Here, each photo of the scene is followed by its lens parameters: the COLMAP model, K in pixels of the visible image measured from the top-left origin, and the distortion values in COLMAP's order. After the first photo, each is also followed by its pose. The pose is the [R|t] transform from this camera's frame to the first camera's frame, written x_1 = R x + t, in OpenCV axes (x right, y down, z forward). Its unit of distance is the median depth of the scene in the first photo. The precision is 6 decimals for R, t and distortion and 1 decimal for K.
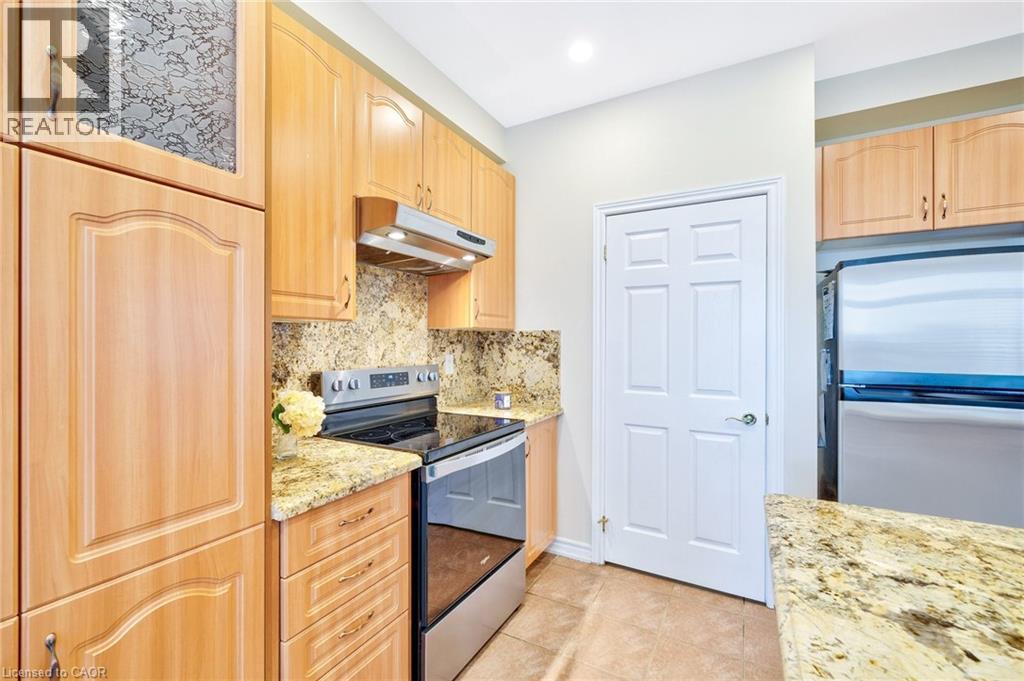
lens RADIAL K [[427.8, 0, 512.3], [0, 427.8, 341.1], [0, 0, 1]] dist [0.000356, 0.000521]
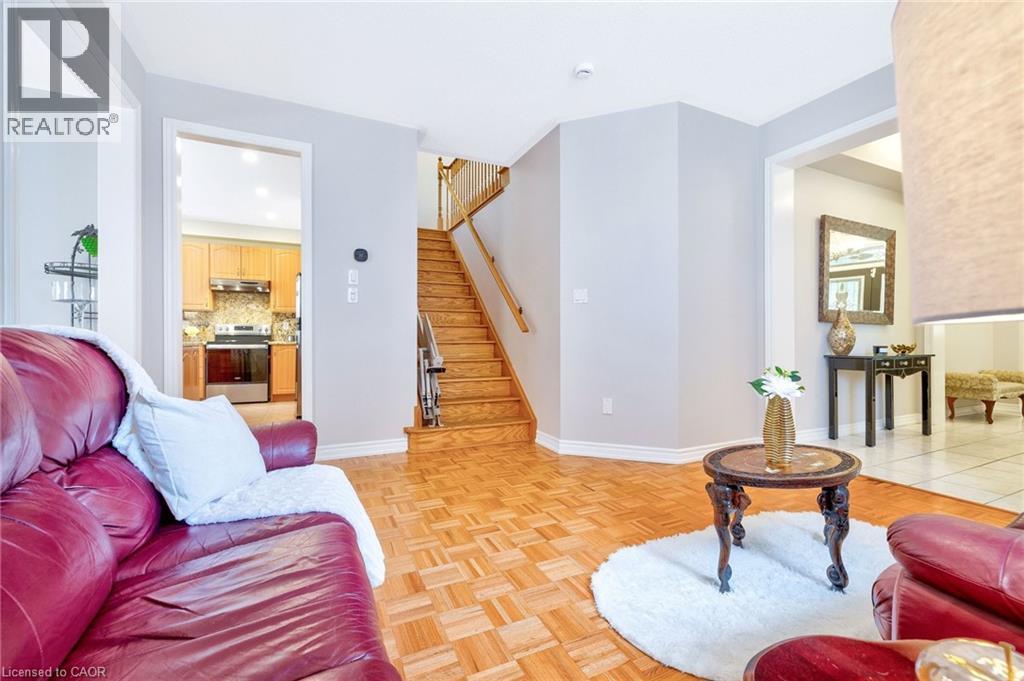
lens RADIAL K [[427.8, 0, 518.0], [0, 427.8, 341.0], [0, 0, 1]] dist [0.000356, 0.000521]
pose [[0.814210, -0.000690, -0.580571, 3.201196], [0.004100, 0.999981, 0.004560, 0.176674], [0.580557, -0.006093, 0.814197, -0.415315]]
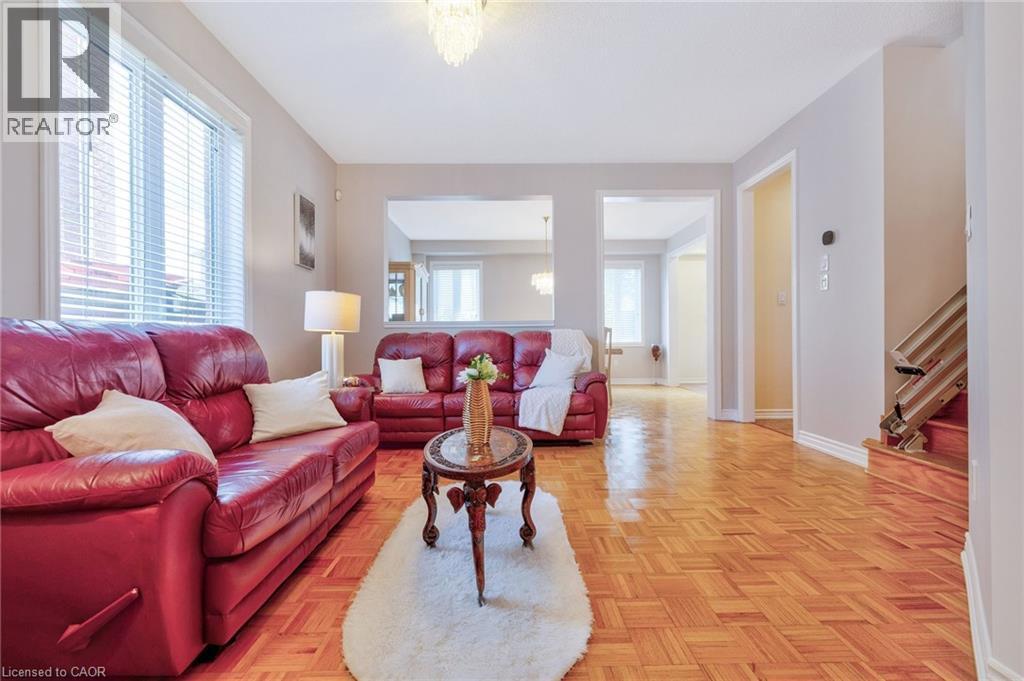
lens RADIAL K [[427.8, 0, 511.2], [0, 427.8, 340.1], [0, 0, 1]] dist [0.000356, 0.000521]
pose [[-0.868888, 0.001084, -0.495007, 3.818240], [0.002754, 0.999993, -0.002643, 0.263272], [0.495000, -0.003659, -0.868885, 3.288750]]
